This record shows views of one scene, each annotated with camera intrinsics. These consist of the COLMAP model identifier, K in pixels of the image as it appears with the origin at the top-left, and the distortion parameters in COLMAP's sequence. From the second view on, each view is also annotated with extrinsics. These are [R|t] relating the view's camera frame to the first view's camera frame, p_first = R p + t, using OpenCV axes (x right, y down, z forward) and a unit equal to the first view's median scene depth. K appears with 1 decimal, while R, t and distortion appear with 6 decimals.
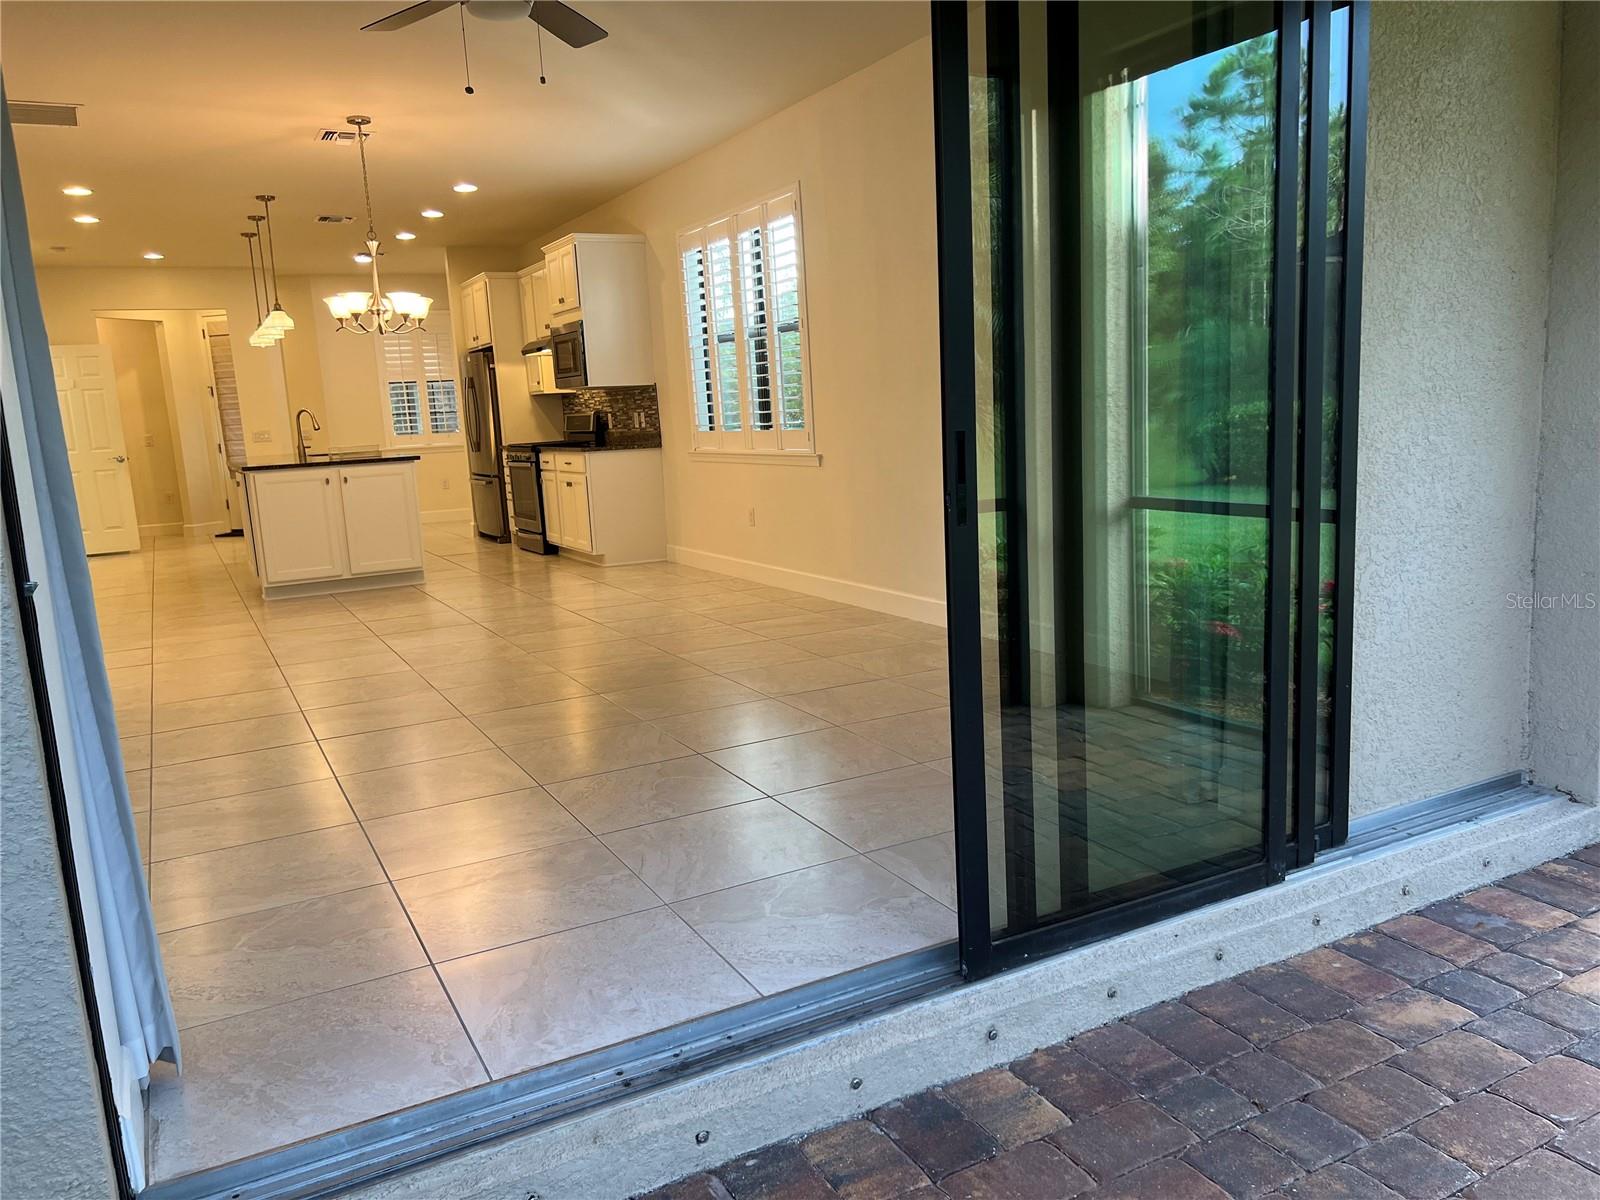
lens RADIAL K [[1205.7, 0, 797.6], [0, 1205.7, 606.6], [0, 0, 1]] dist [0.053829, -0.055136]
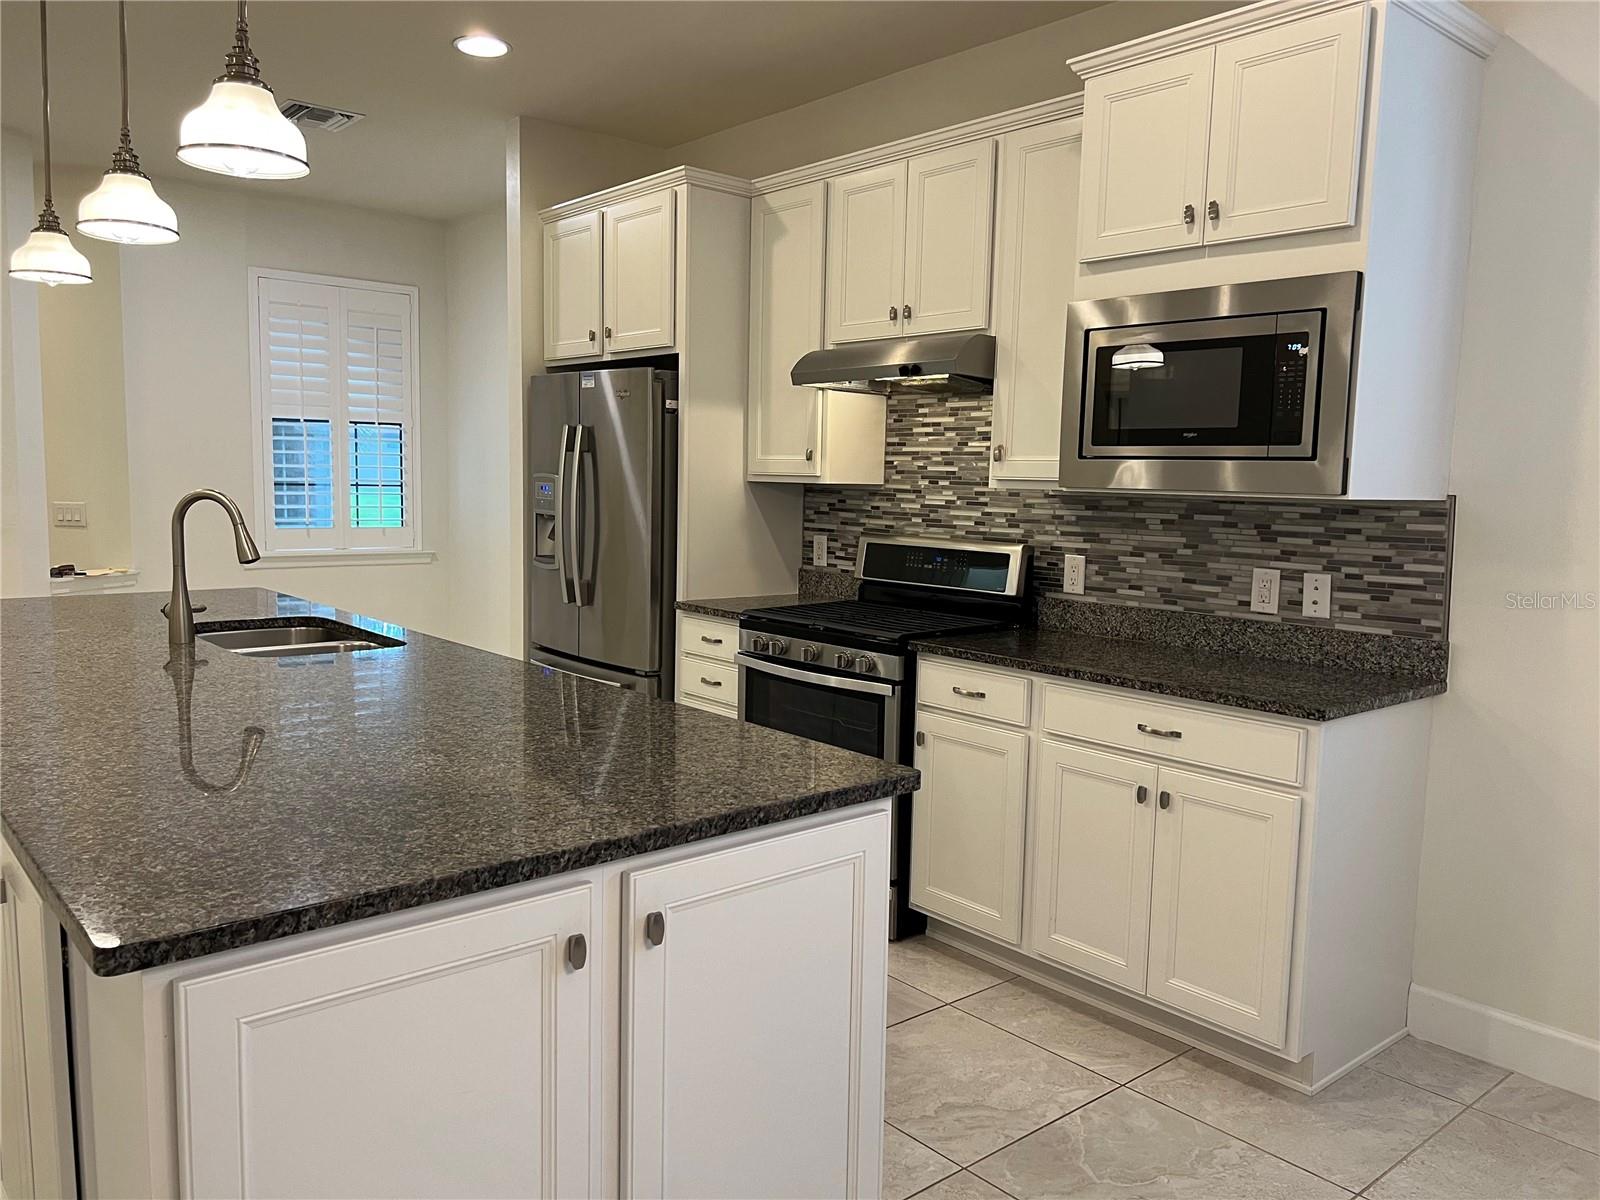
lens RADIAL K [[1205.7, 0, 809.4], [0, 1205.7, 596.3], [0, 0, 1]] dist [0.053829, -0.055136]
pose [[0.971273, 0.054433, 0.231660, -0.325275], [-0.037695, 0.996389, -0.076076, -0.116998], [-0.234965, 0.065158, 0.969817, 0.665534]]
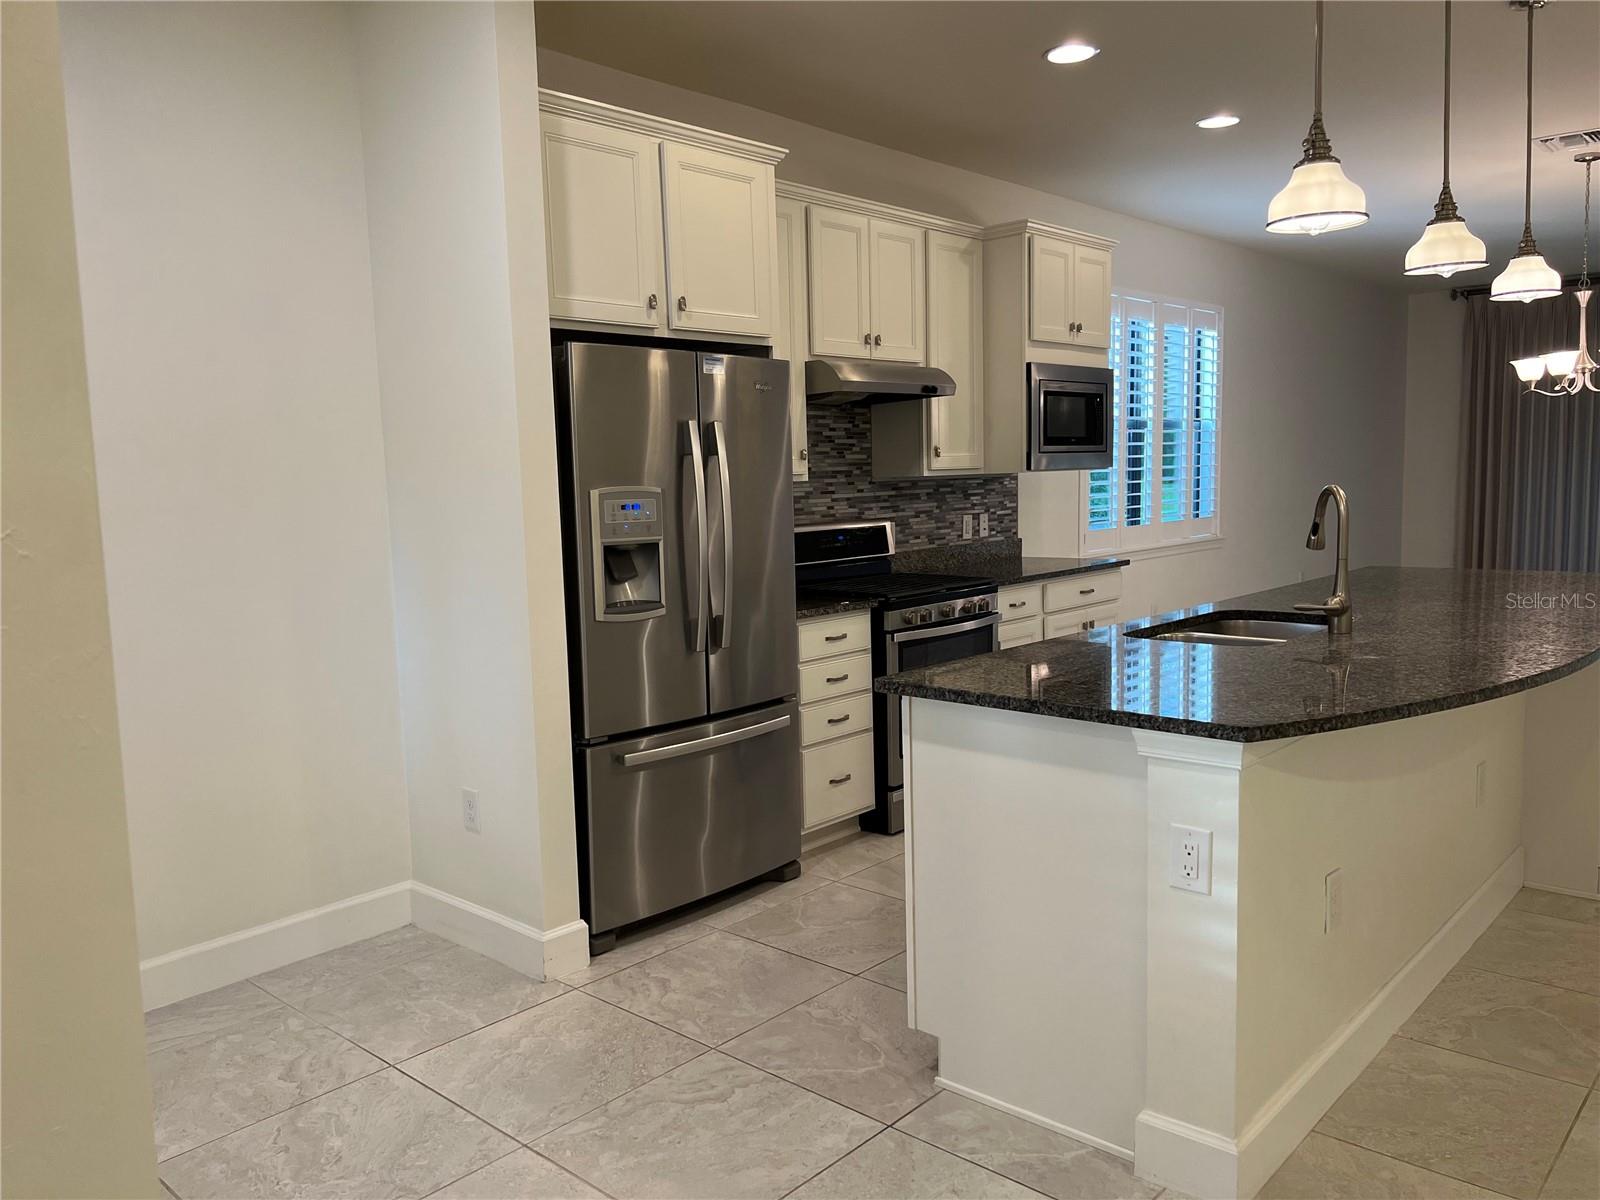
lens RADIAL K [[1205.7, 0, 787.5], [0, 1205.7, 610.2], [0, 0, 1]] dist [0.053829, -0.055136]
pose [[-0.333471, -0.040928, 0.941872, -0.659807], [0.206391, 0.971653, 0.115295, -0.195448], [-0.919891, 0.232842, -0.315571, 1.236072]]
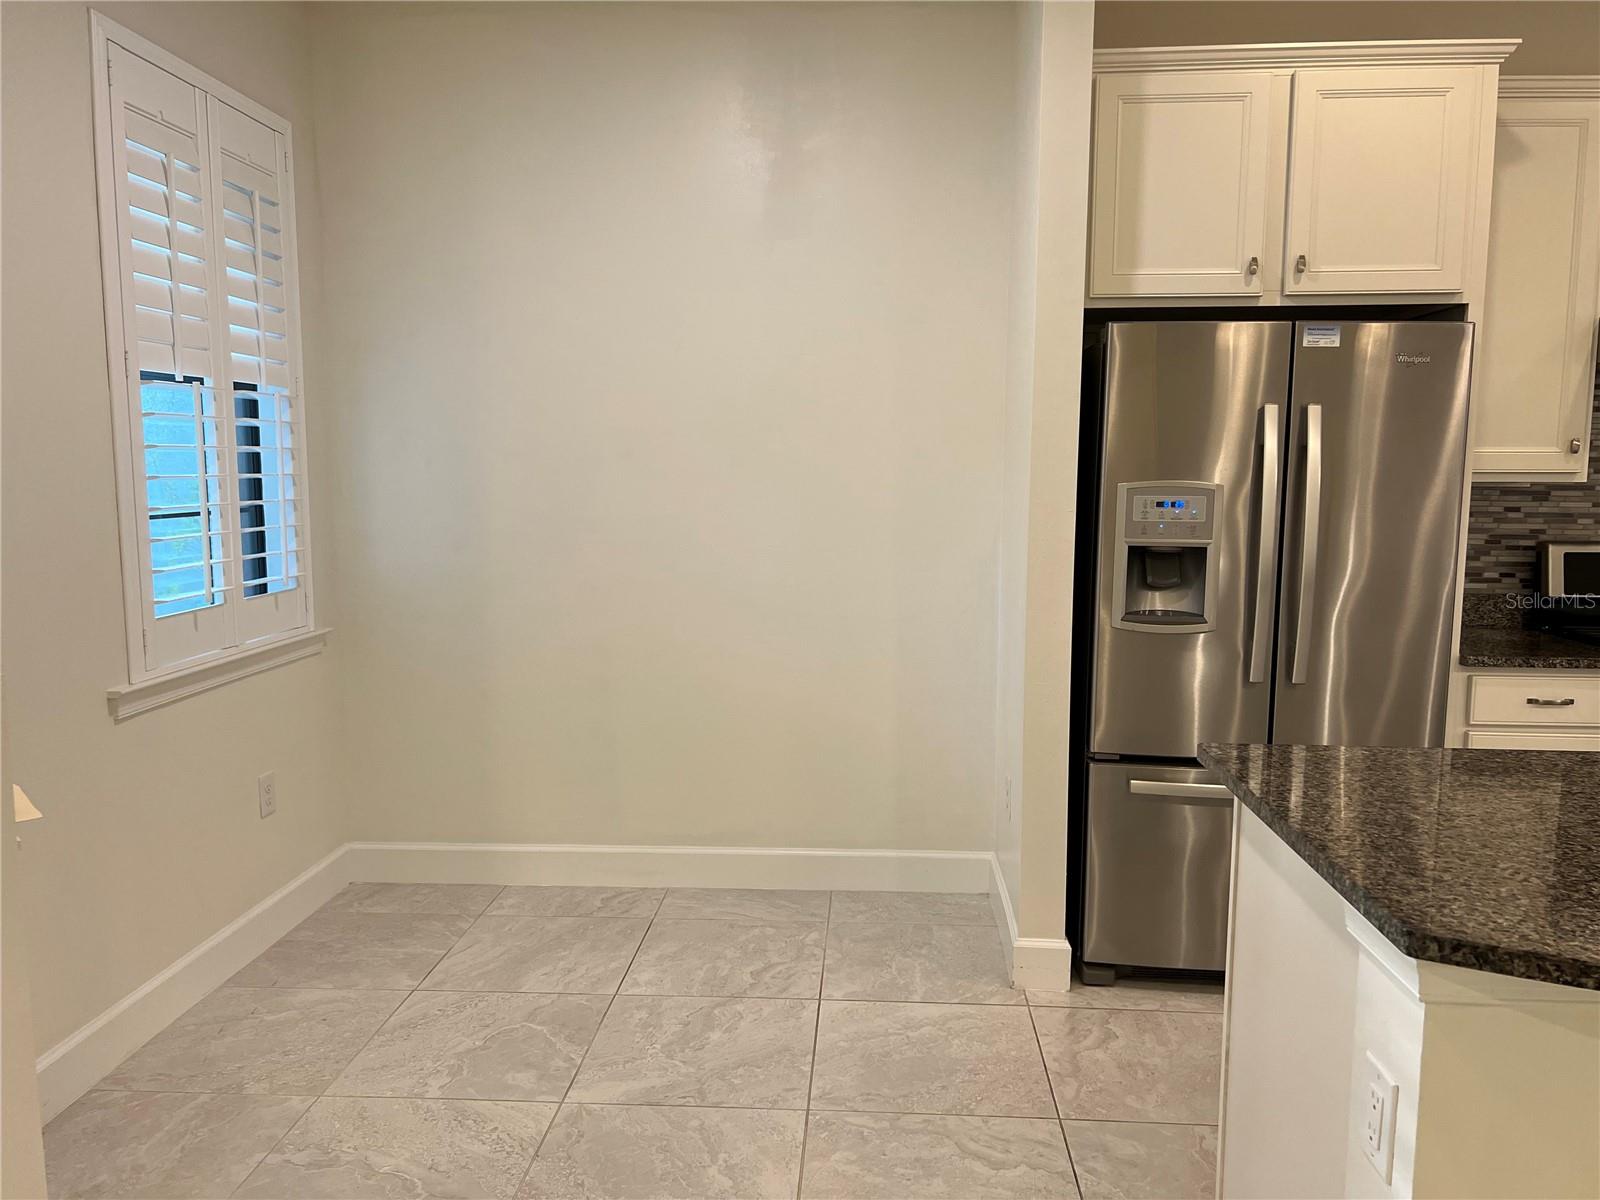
lens RADIAL K [[1205.7, 0, 797.5], [0, 1205.7, 598.2], [0, 0, 1]] dist [0.053829, -0.055136]
pose [[0.515624, -0.040215, 0.855871, -0.629937], [0.112167, 0.993470, -0.020895, -0.174311], [-0.849441, 0.106774, 0.516768, 1.085911]]
